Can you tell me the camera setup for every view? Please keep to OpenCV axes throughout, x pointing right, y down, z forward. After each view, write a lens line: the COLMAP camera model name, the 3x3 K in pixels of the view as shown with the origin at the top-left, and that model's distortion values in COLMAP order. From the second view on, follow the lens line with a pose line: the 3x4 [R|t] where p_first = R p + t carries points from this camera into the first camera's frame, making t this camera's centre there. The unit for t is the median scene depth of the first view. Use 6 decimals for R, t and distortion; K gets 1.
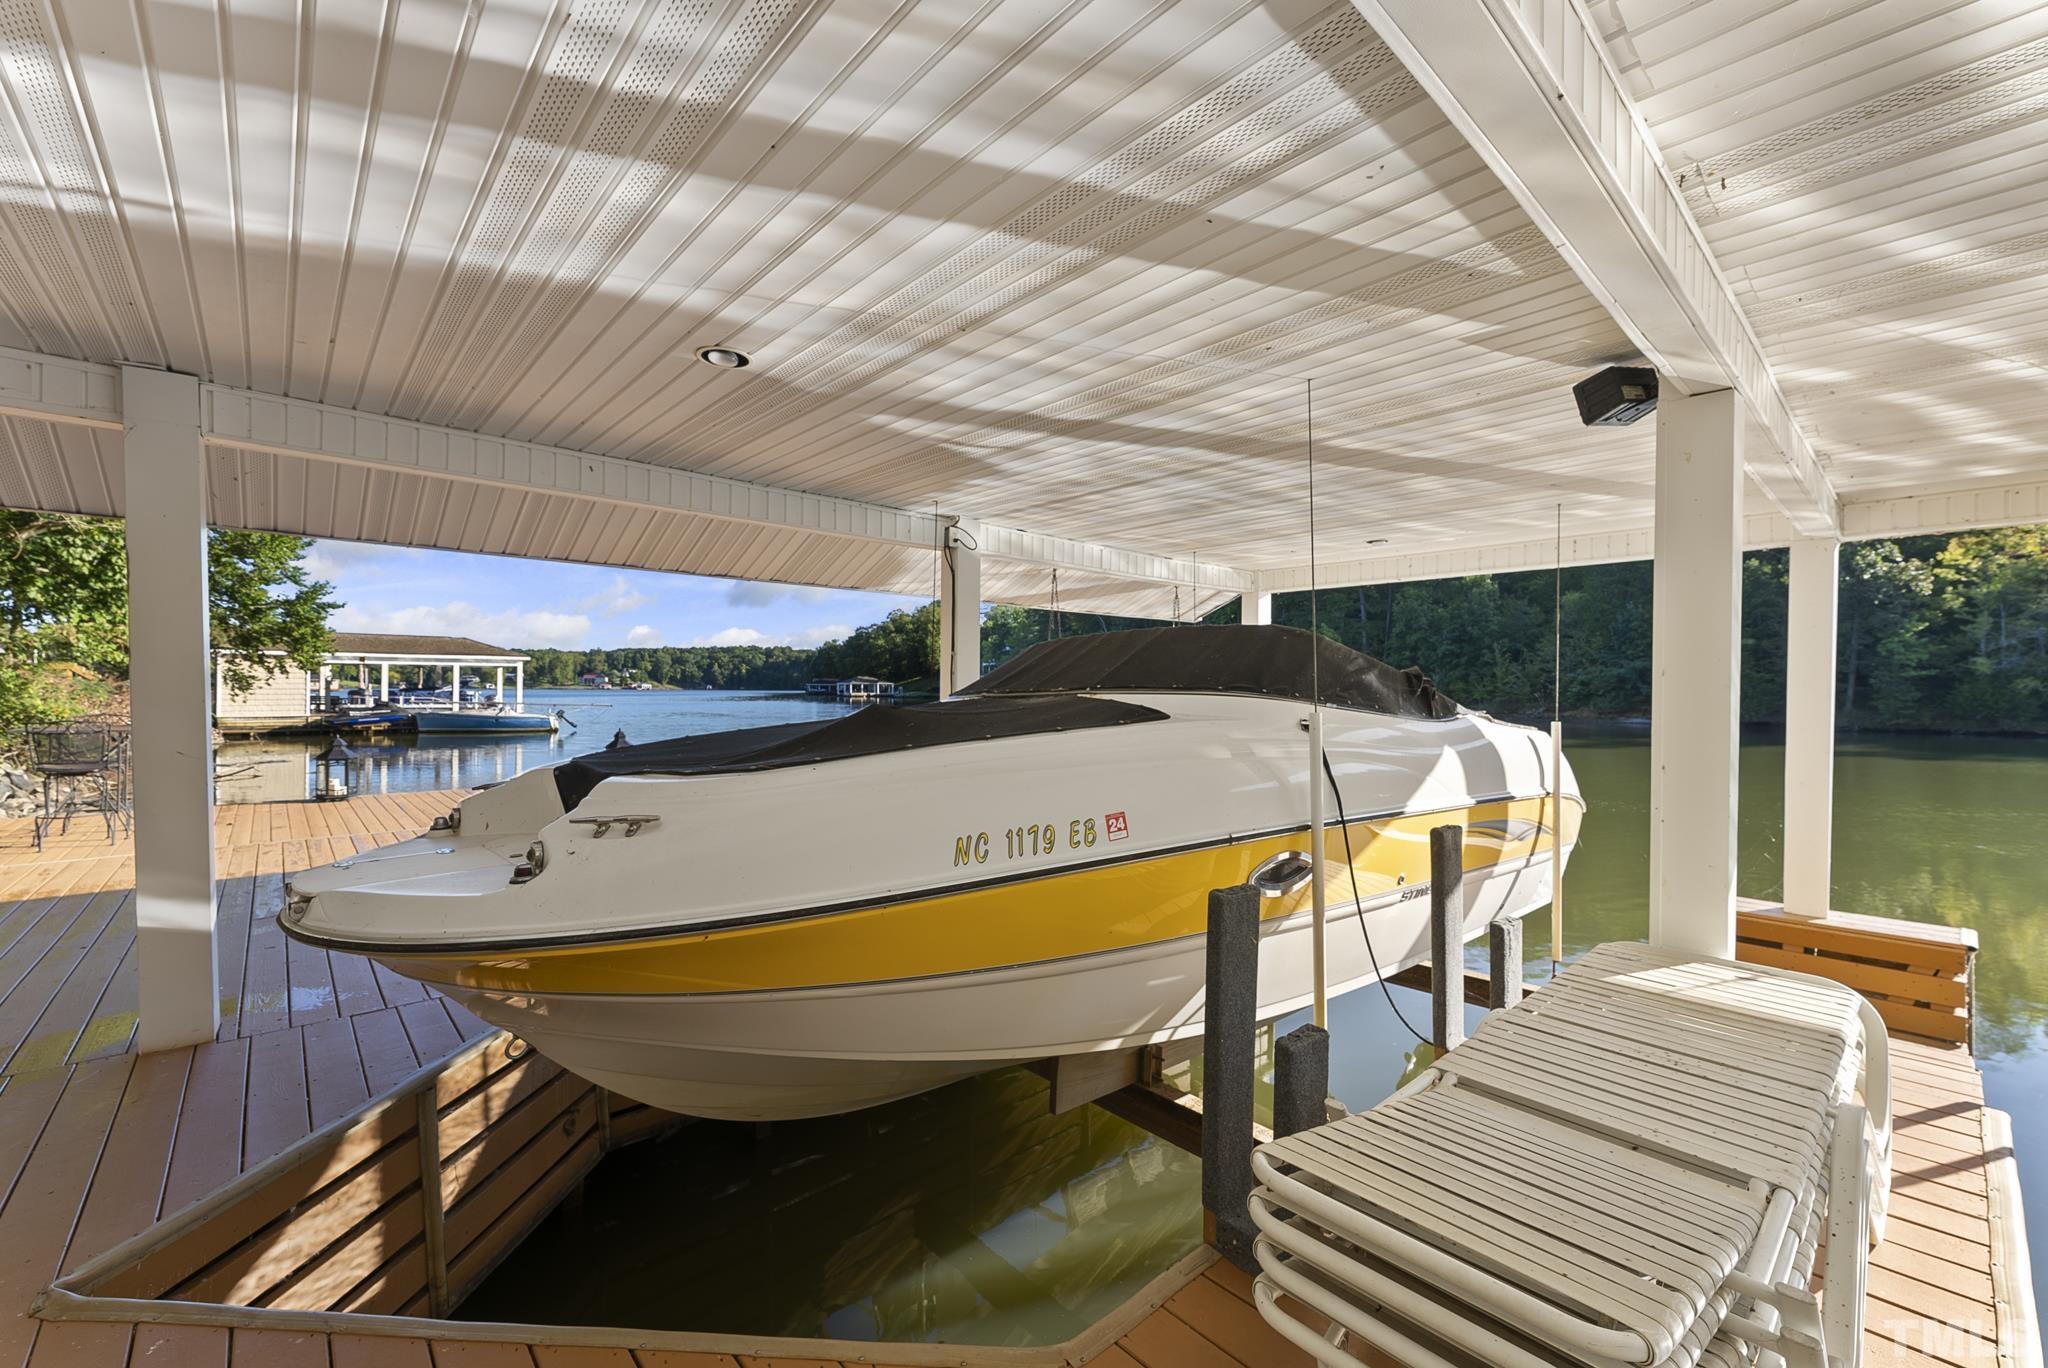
lens RADIAL K [[826.6, 0, 1019.0], [0, 826.6, 687.0], [0, 0, 1]] dist [0.011191, 0.000328]
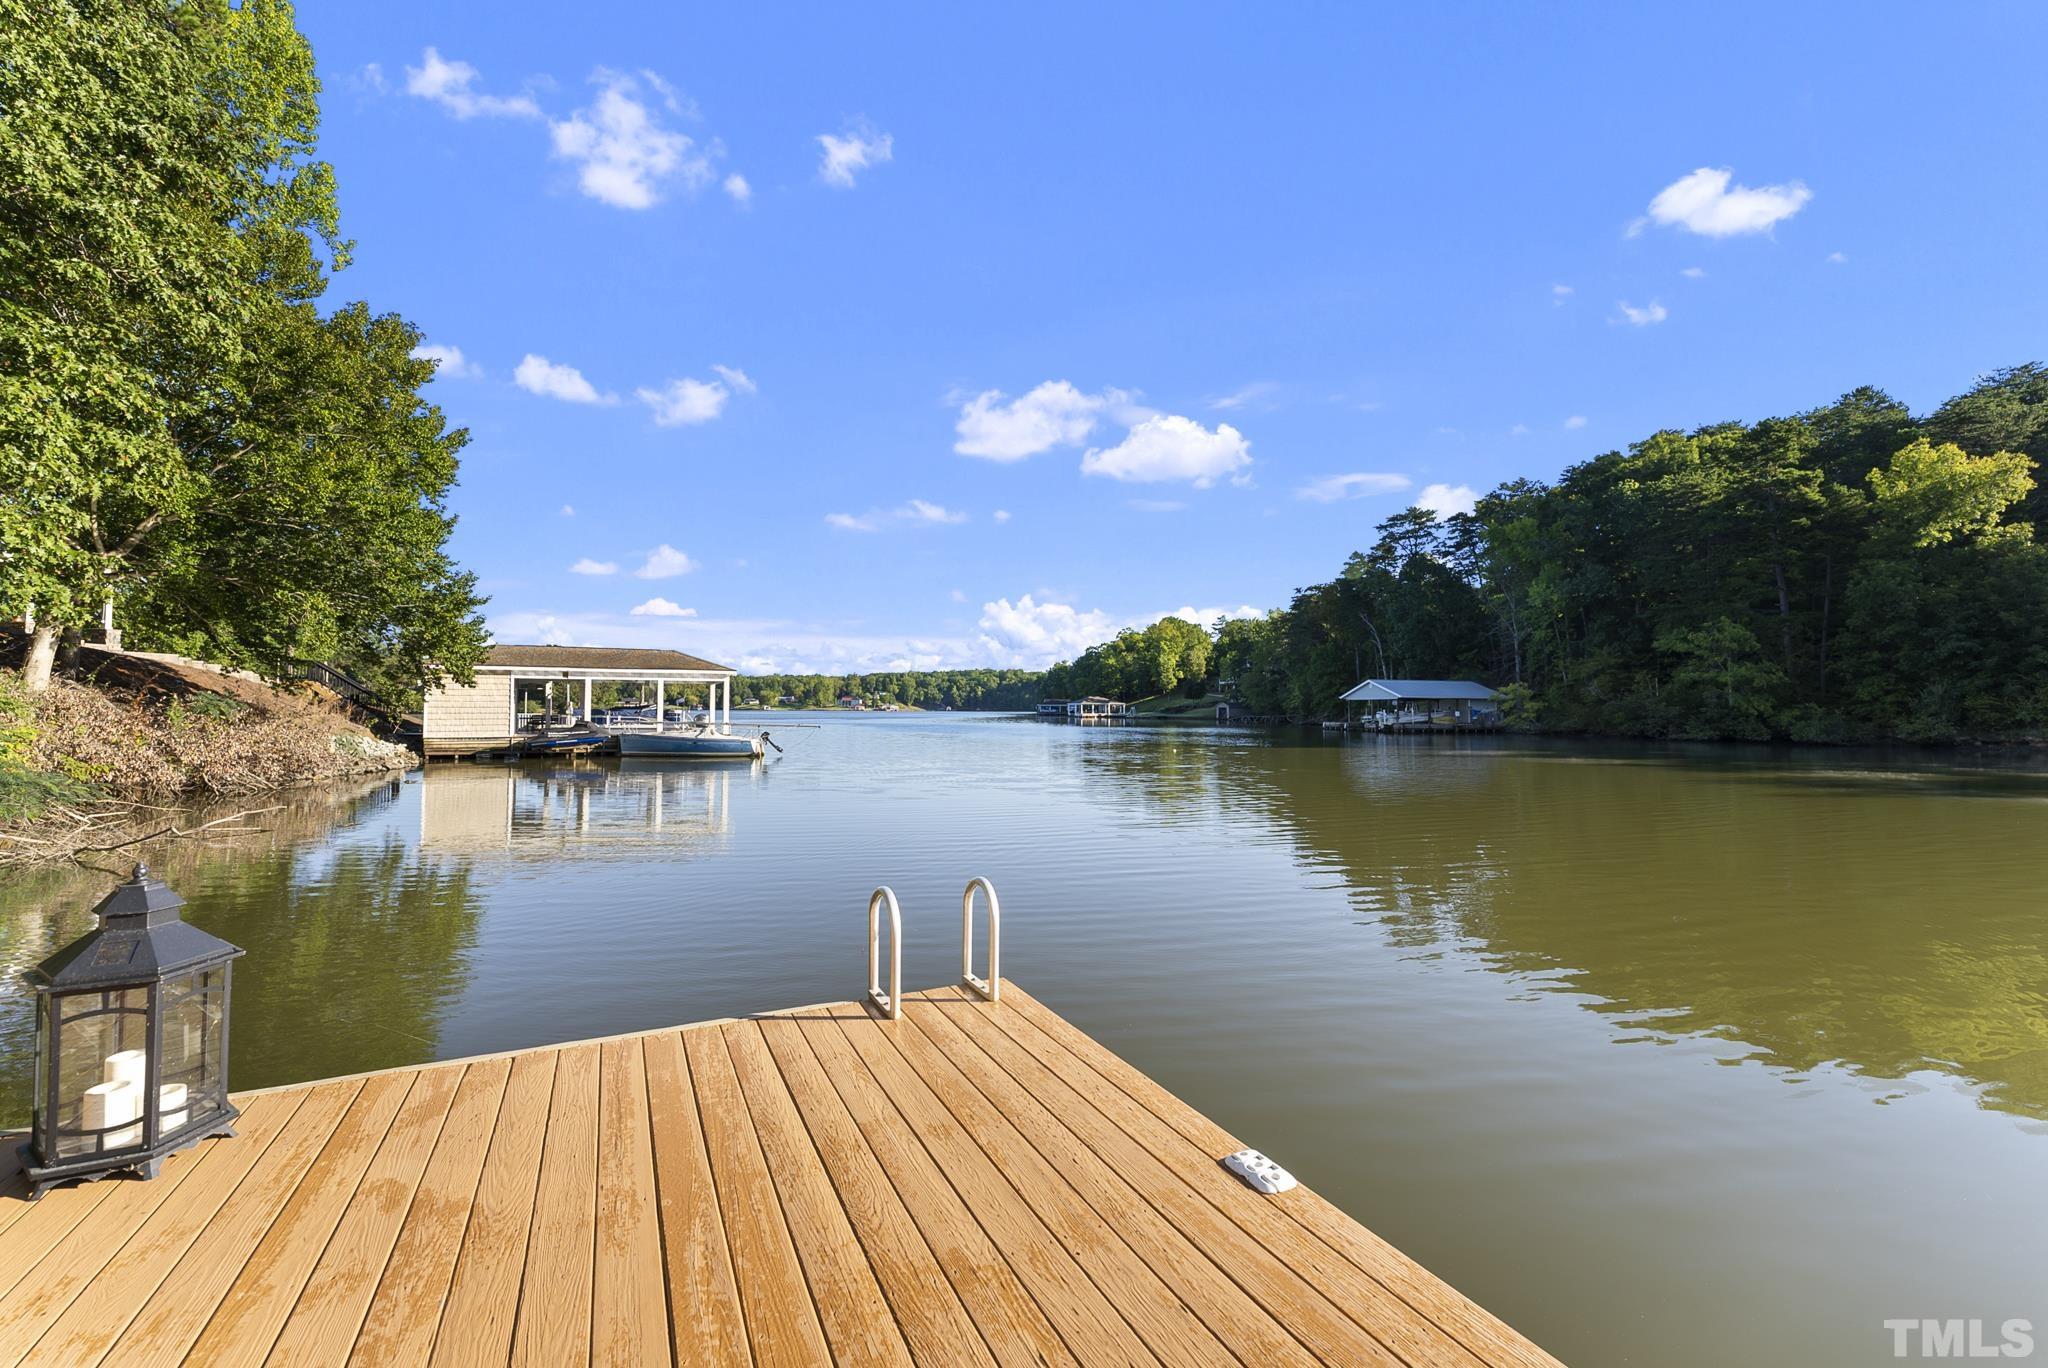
lens RADIAL K [[820.7, 0, 1019.8], [0, 820.7, 683.7], [0, 0, 1]] dist [0.001044, 0.000564]
pose [[0.962966, -0.010592, -0.269416, -0.037916], [0.002622, 0.999549, -0.029927, 0.002448], [0.269611, 0.028112, 0.962559, 0.143243]]
